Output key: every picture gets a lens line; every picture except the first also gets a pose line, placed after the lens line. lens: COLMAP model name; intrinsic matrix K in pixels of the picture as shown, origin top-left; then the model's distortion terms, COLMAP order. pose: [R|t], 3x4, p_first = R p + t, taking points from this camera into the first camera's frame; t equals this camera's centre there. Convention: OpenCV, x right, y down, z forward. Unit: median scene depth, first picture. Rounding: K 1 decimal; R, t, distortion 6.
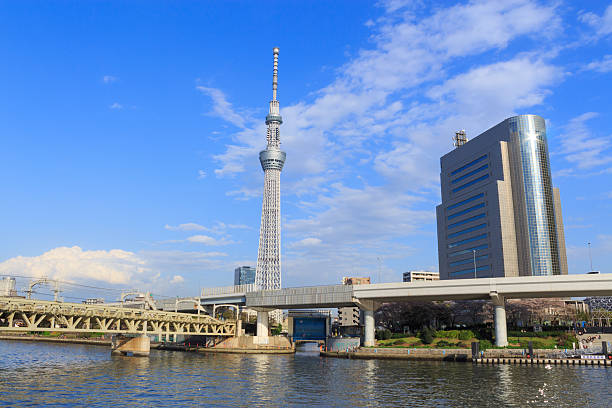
lens RADIAL K [[503.9, 0, 306.0], [0, 503.9, 204.0], [0, 0, 1]] dist [-0.165590, 0.152311]
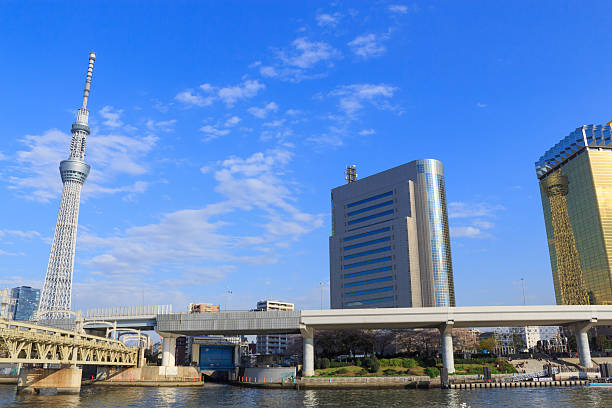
lens RADIAL K [[503.9, 0, 306.0], [0, 503.9, 204.0], [0, 0, 1]] dist [-0.165590, 0.152311]
pose [[0.908988, 0.114245, 0.400860, -0.254470], [-0.089690, 0.992787, -0.079563, 0.031930], [-0.407058, 0.036369, 0.912678, 0.112492]]
